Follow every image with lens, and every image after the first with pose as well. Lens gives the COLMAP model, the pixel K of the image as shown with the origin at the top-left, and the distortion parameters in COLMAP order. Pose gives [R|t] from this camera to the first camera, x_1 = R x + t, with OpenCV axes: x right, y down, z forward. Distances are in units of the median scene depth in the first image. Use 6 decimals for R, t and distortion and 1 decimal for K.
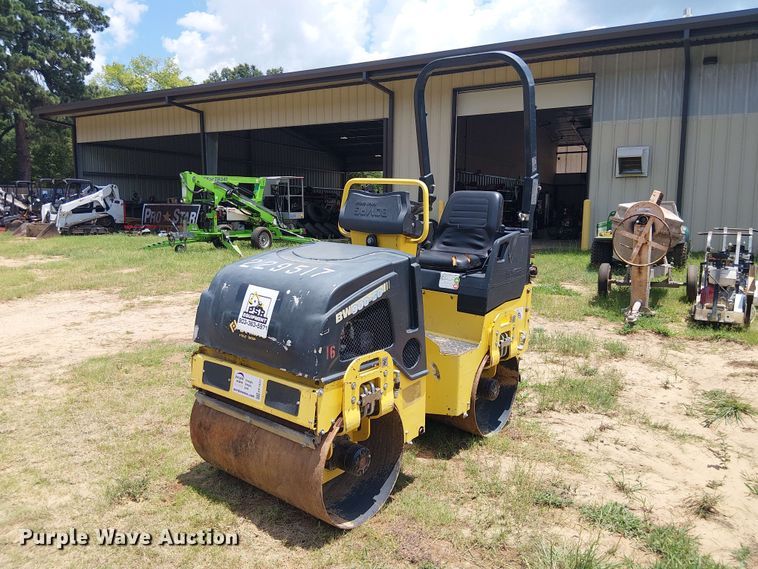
lens RADIAL K [[541.4, 0, 379.0], [0, 541.4, 284.5], [0, 0, 1]] dist [0.009776, 0.003151]
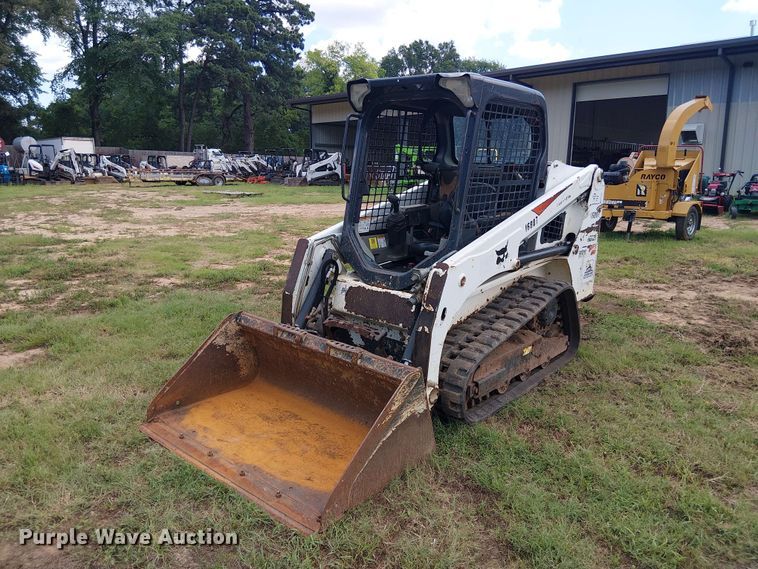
lens RADIAL K [[541.4, 0, 379.0], [0, 541.4, 284.5], [0, 0, 1]] dist [0.009776, 0.003151]
pose [[0.957526, 0.063067, -0.281366, 0.025743], [-0.045444, 0.996599, 0.068734, 0.028662], [0.284745, -0.053028, 0.957136, -0.168139]]
